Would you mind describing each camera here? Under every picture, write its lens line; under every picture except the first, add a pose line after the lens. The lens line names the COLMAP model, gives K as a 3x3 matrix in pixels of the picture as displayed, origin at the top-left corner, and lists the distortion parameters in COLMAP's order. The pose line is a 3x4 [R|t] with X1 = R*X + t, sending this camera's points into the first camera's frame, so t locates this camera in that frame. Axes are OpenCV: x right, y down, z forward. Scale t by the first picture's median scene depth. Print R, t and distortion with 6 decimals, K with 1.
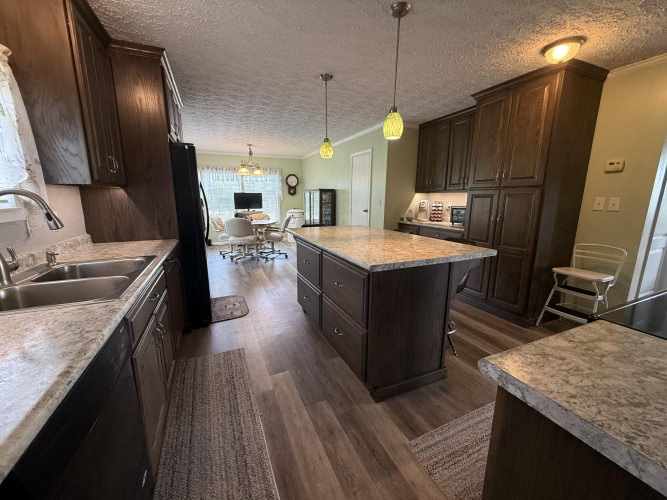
lens RADIAL K [[265.6, 0, 334.0], [0, 265.6, 249.4], [0, 0, 1]] dist [-0.004102, 0.000535]
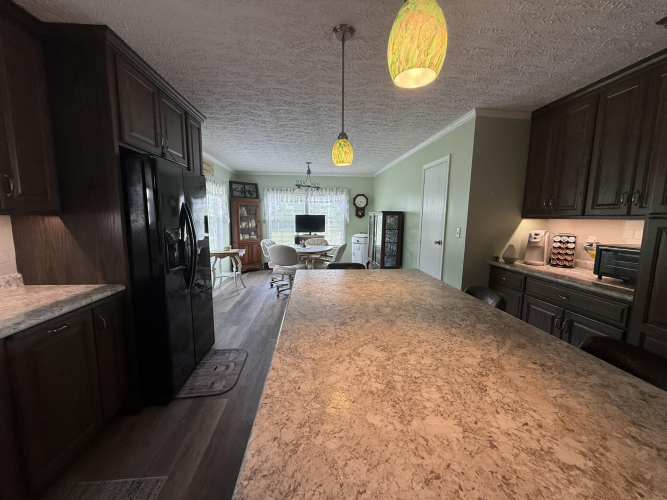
lens RADIAL K [[265.6, 0, 331.6], [0, 265.6, 249.2], [0, 0, 1]] dist [-0.004102, 0.000535]
pose [[0.941055, 0.047281, -0.334933, 0.099971], [-0.071577, 0.995595, -0.060565, -0.073003], [0.330594, 0.080969, 0.940293, 0.276839]]
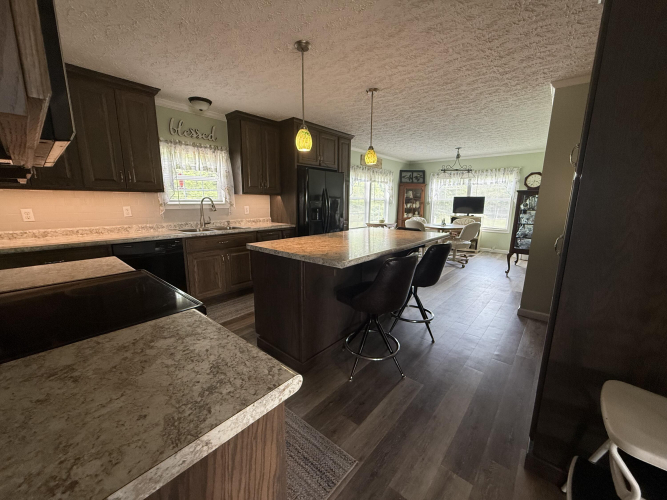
lens RADIAL K [[265.6, 0, 332.5], [0, 265.6, 250.0], [0, 0, 1]] dist [-0.004102, 0.000535]
pose [[0.424583, 0.165744, -0.890089, 0.585338], [-0.178889, 0.979078, 0.096983, -0.048328], [0.887541, 0.118050, 0.445349, 0.261649]]
